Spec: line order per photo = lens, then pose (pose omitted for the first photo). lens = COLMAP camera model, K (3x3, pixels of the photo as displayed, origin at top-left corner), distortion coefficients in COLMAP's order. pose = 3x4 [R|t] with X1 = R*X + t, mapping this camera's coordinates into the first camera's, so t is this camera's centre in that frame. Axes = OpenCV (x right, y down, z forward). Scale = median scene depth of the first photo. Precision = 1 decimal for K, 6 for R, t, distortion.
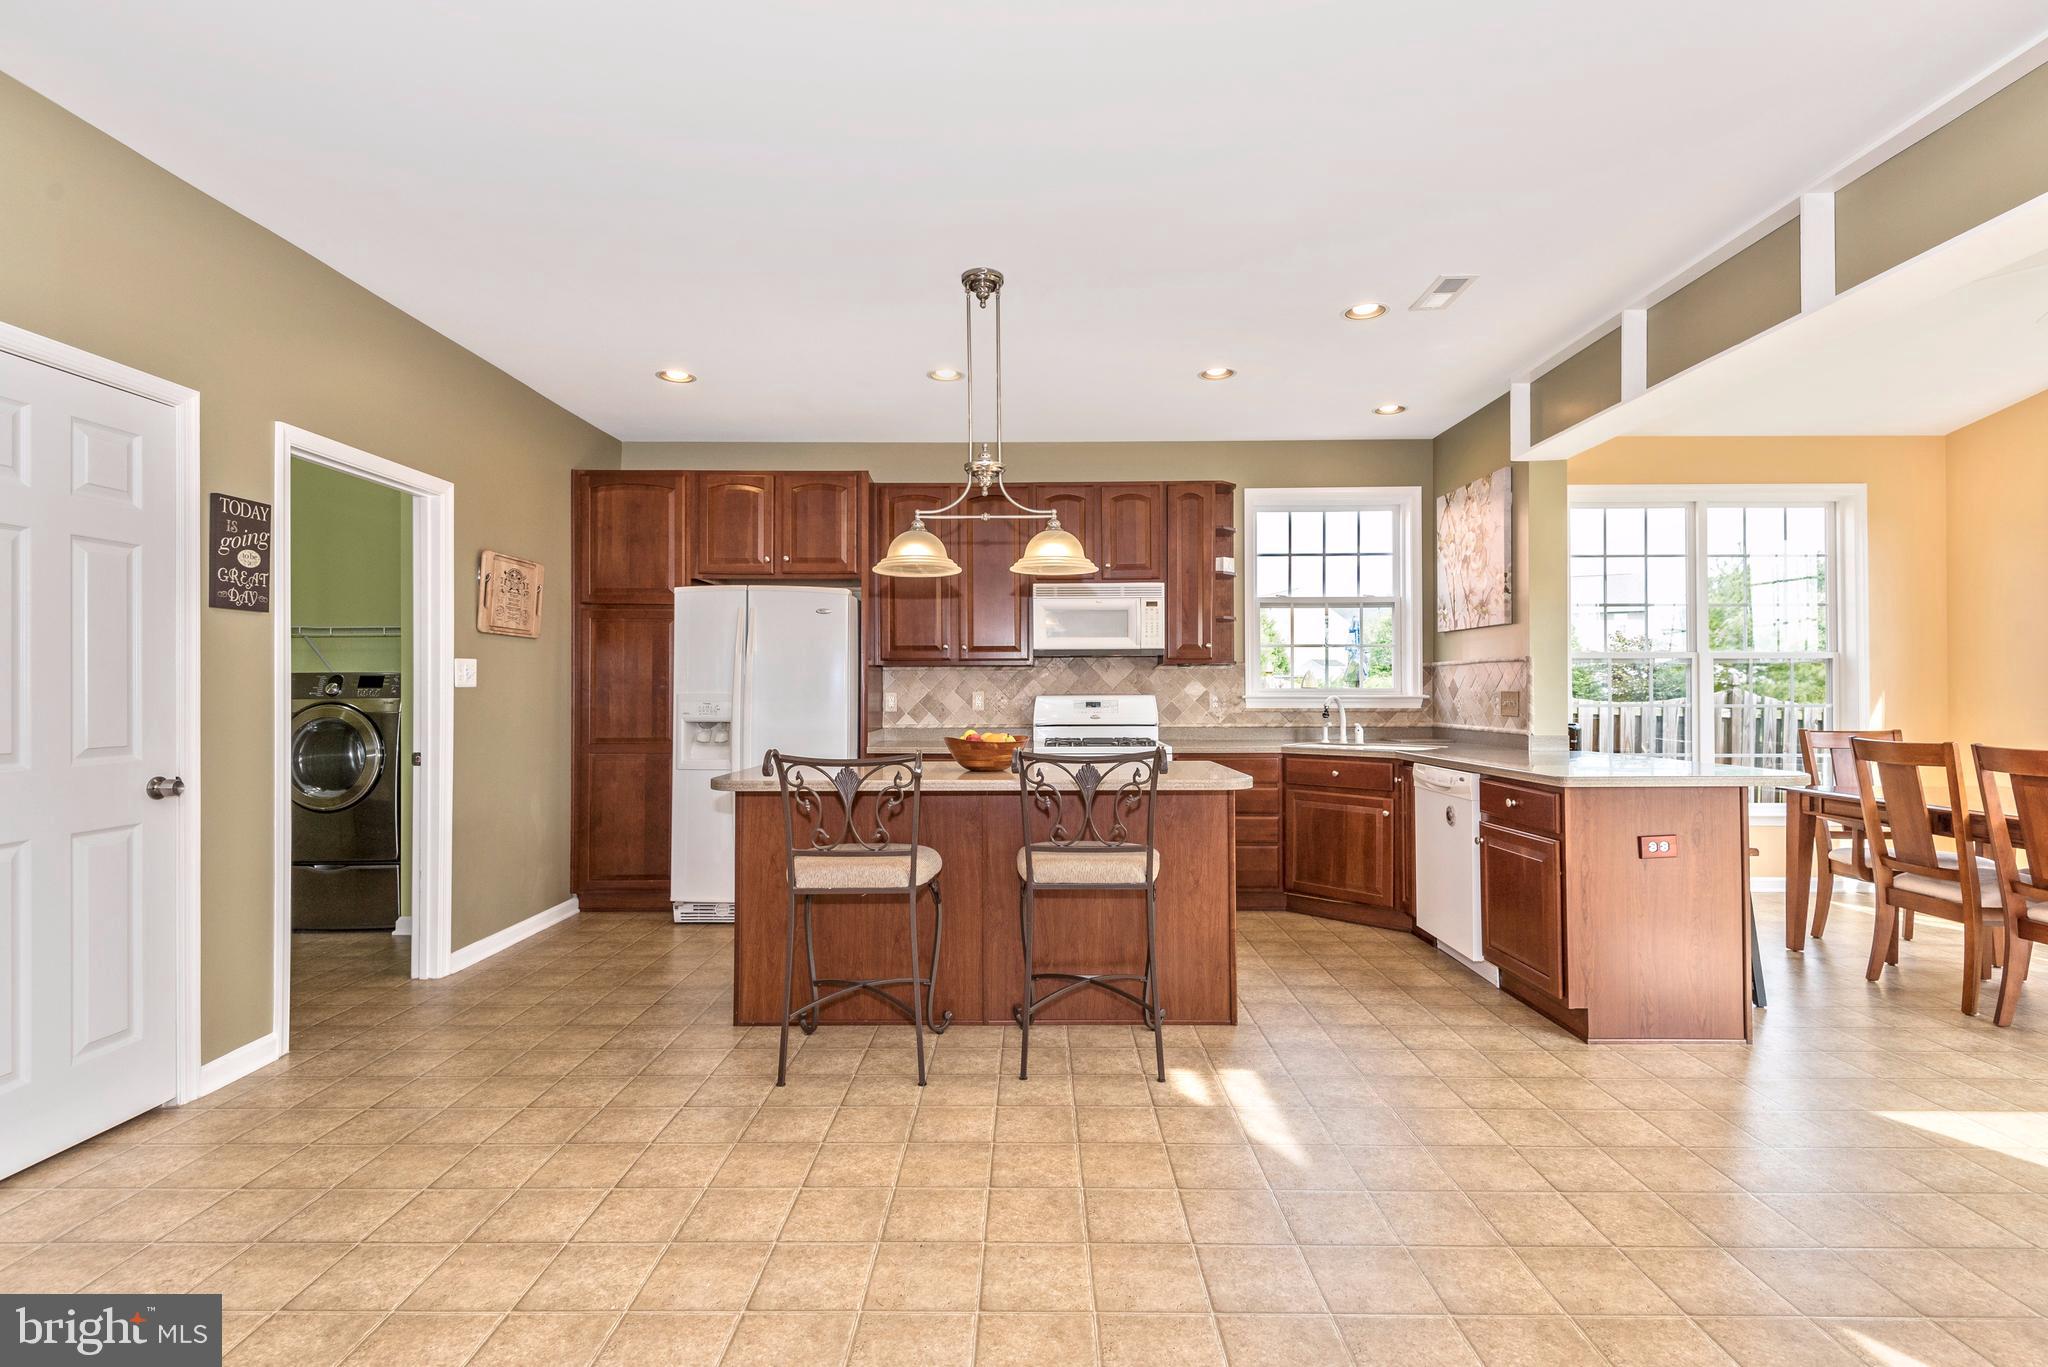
lens RADIAL K [[932.1, 0, 1025.3], [0, 932.1, 693.4], [0, 0, 1]] dist [0.015809, -0.007293]
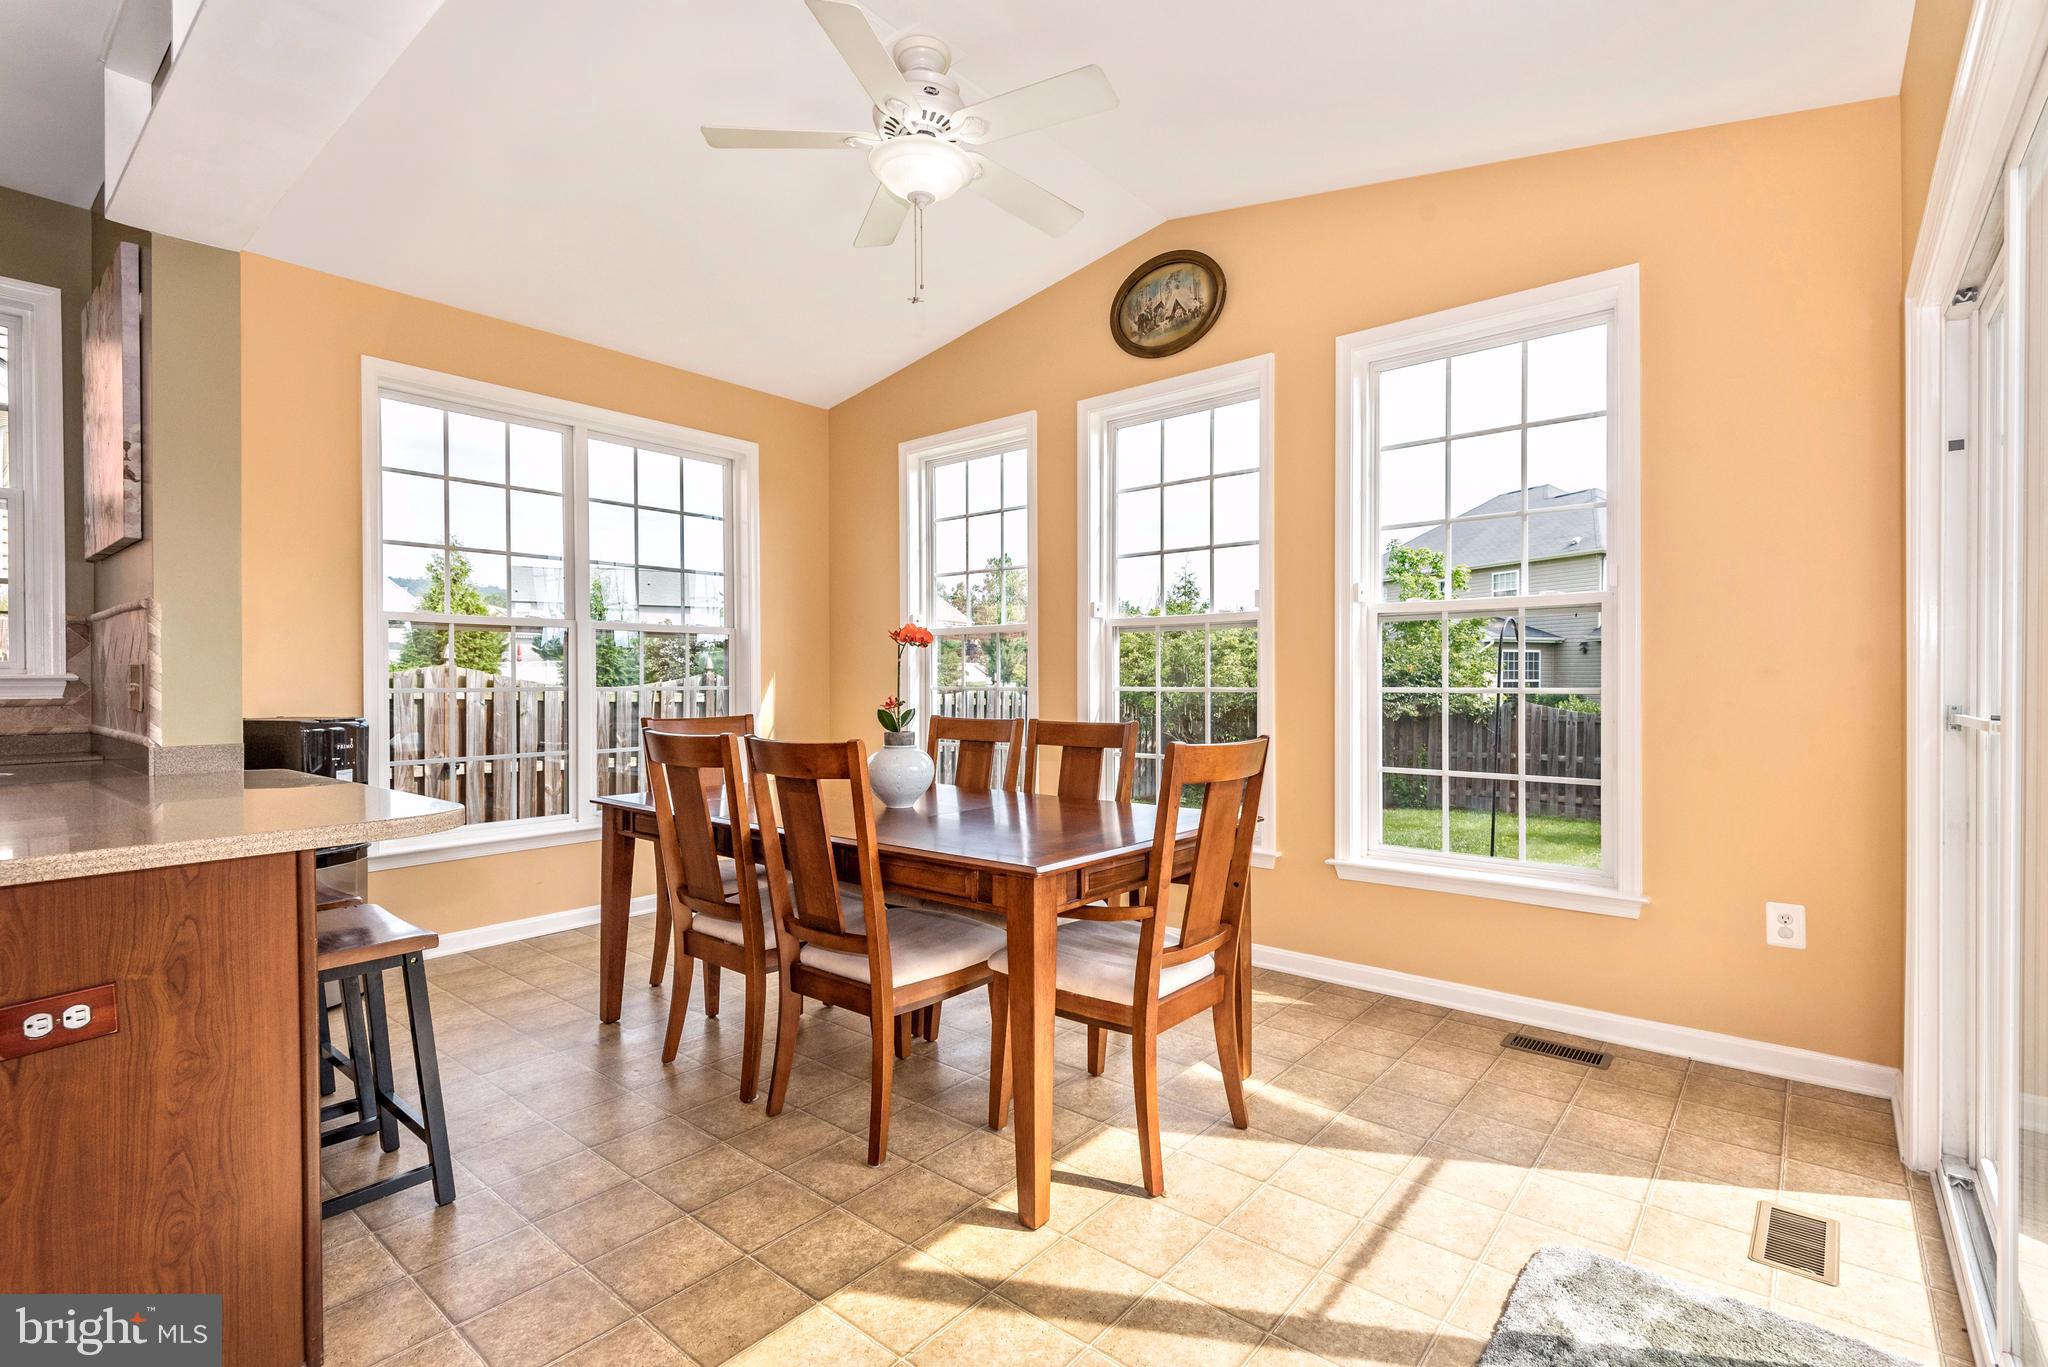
lens RADIAL K [[932.1, 0, 1019.1], [0, 932.1, 691.4], [0, 0, 1]] dist [0.015809, -0.007293]
pose [[0.634892, -0.011182, 0.772520, 0.537750], [0.003163, 0.999924, 0.011875, 0.010603], [-0.772595, -0.005096, 0.634879, 0.343463]]
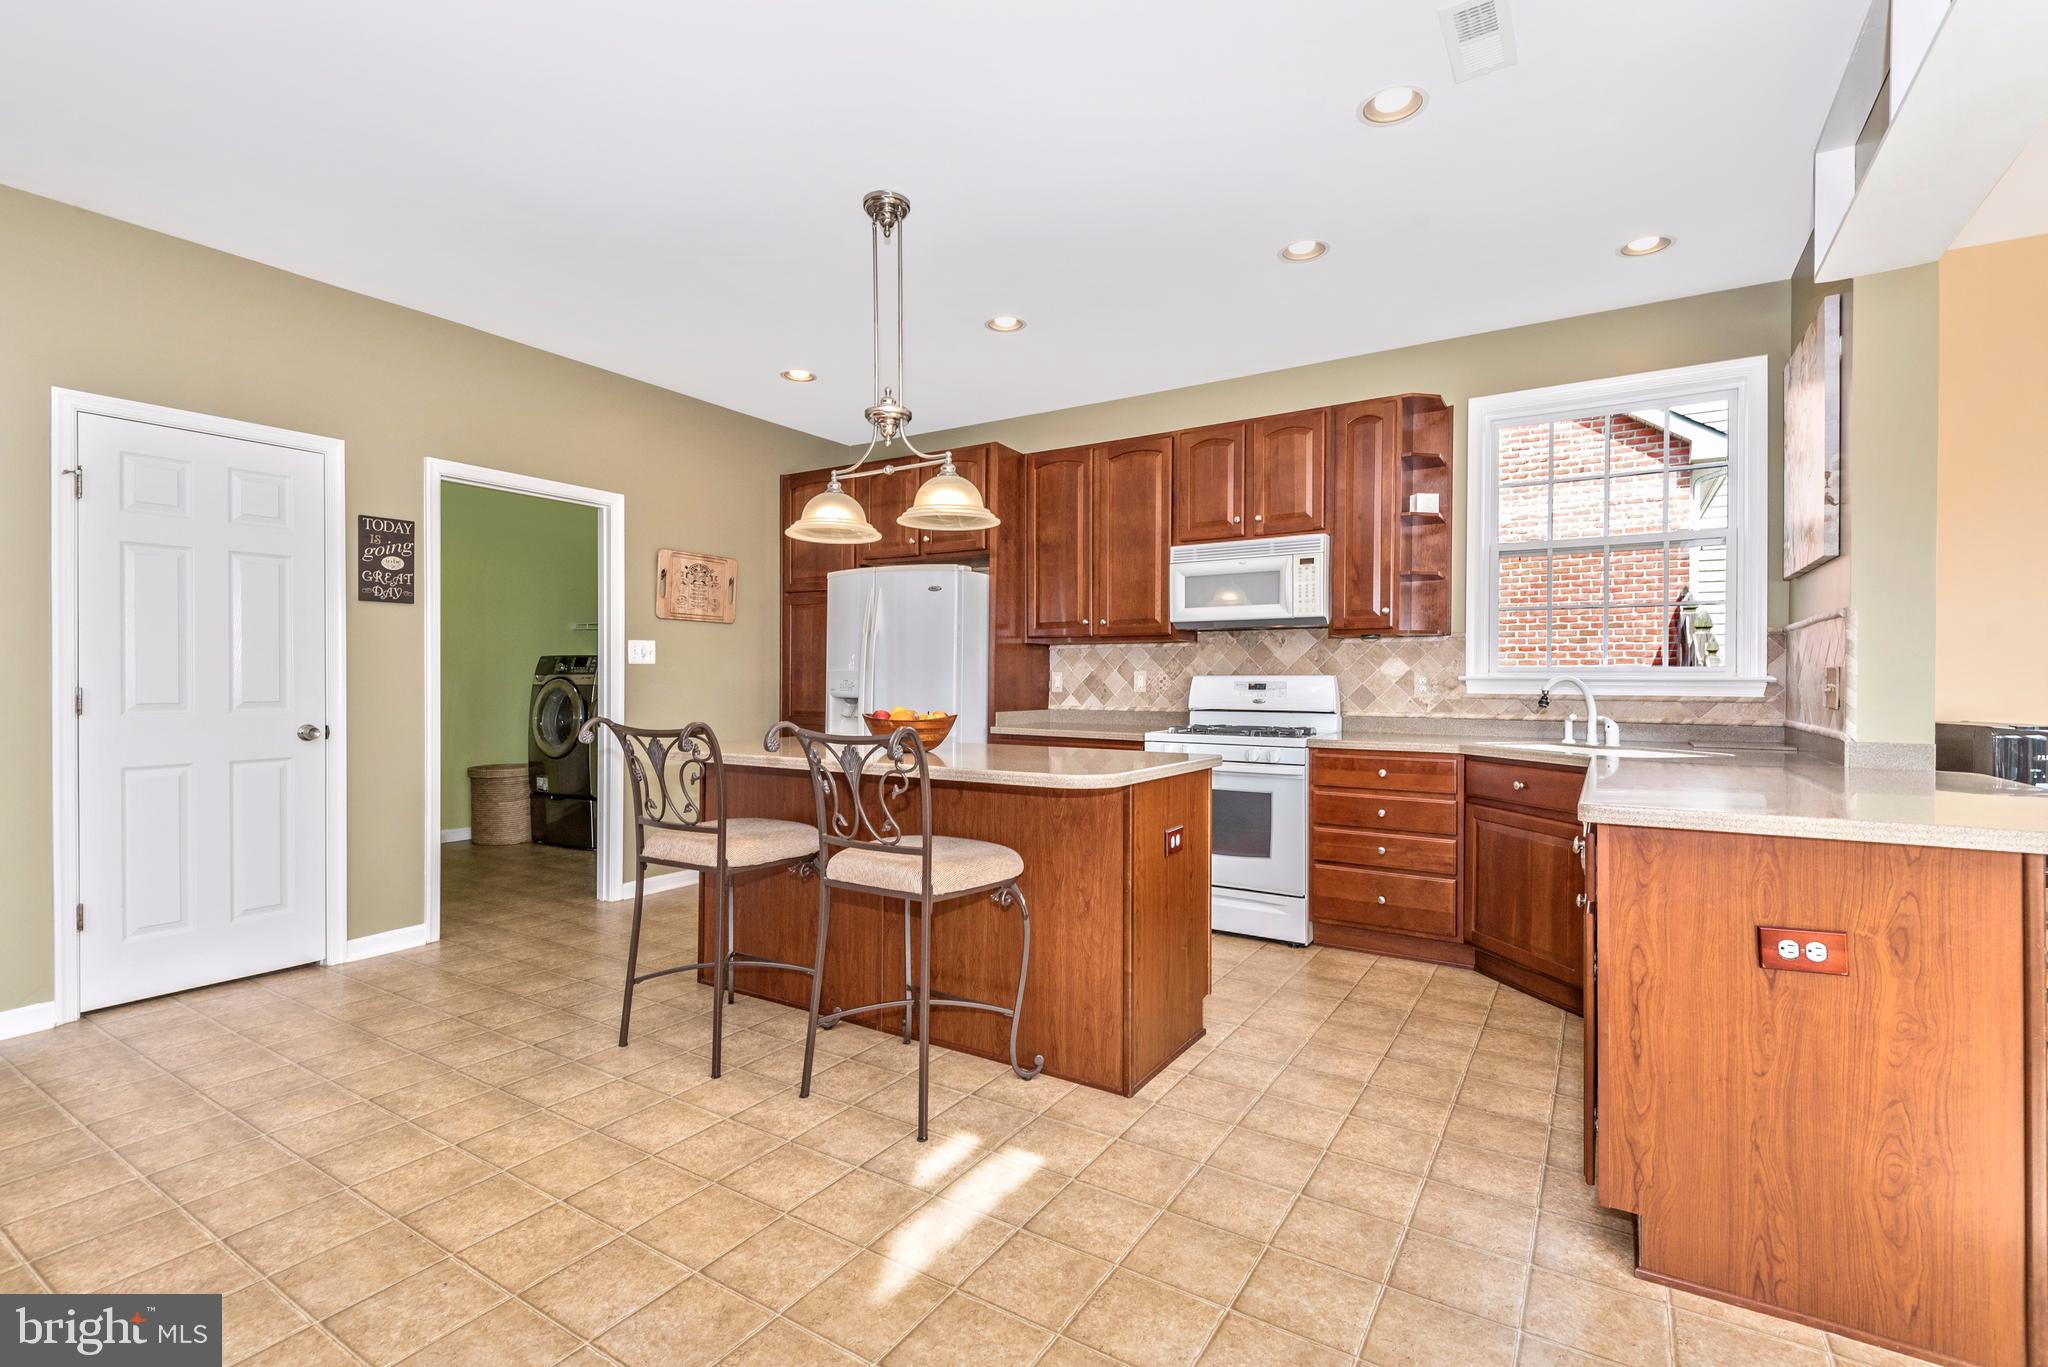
lens RADIAL K [[932.1, 0, 1026.9], [0, 932.1, 676.7], [0, 0, 1]] dist [0.015809, -0.007293]
pose [[0.852592, 0.003657, -0.522565, 0.497845], [-0.007248, 0.999962, -0.004827, 0.013180], [0.522528, 0.007903, 0.852586, 0.274234]]
